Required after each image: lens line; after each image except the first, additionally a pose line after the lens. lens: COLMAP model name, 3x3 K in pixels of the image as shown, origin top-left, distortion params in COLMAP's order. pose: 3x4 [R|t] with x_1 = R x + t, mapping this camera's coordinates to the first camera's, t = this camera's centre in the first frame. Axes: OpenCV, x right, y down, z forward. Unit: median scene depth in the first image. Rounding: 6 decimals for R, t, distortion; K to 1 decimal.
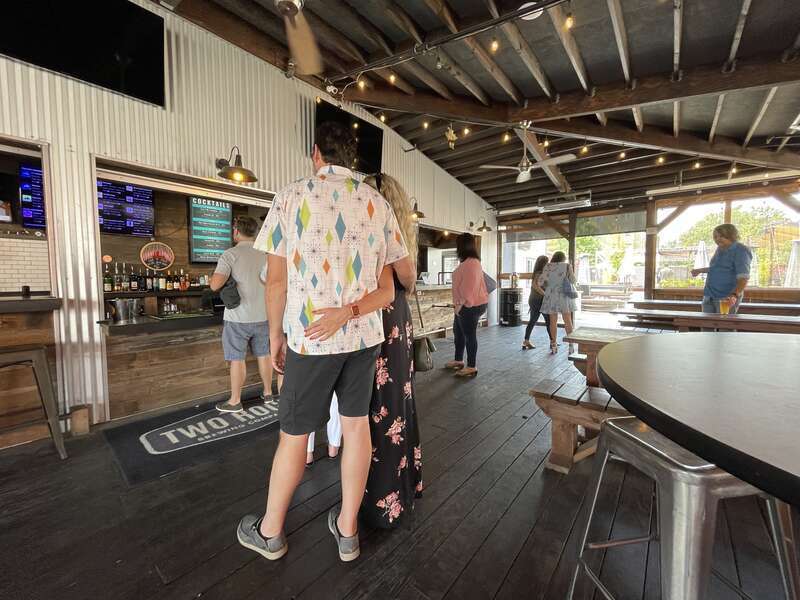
lens RADIAL K [[321.8, 0, 400.2], [0, 321.8, 296.8], [0, 0, 1]] dist [0.000288, 0.001339]
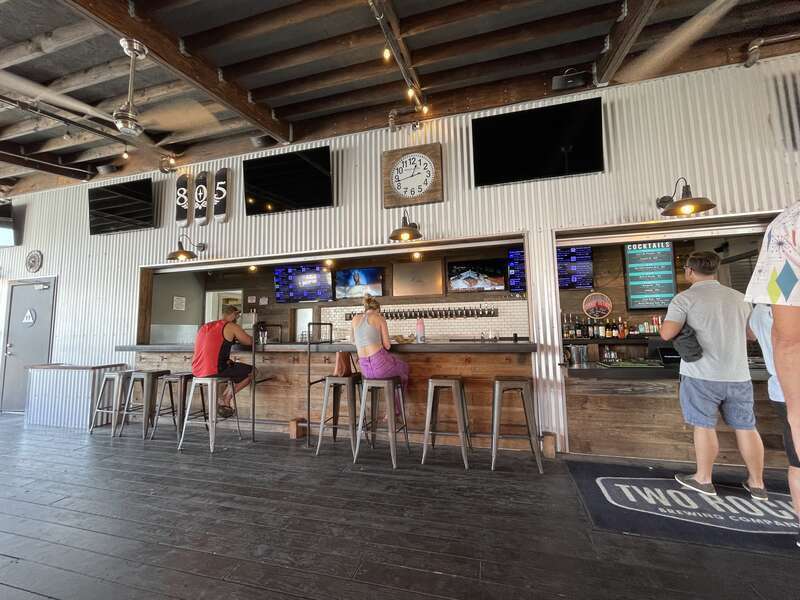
lens RADIAL K [[321.8, 0, 400.3], [0, 321.8, 298.3], [0, 0, 1]] dist [0.000288, 0.001339]
pose [[0.453801, -0.088315, -0.886716, -0.107561], [-0.032400, 0.992783, -0.115461, -0.006267], [0.890514, 0.081126, 0.447665, -0.073954]]
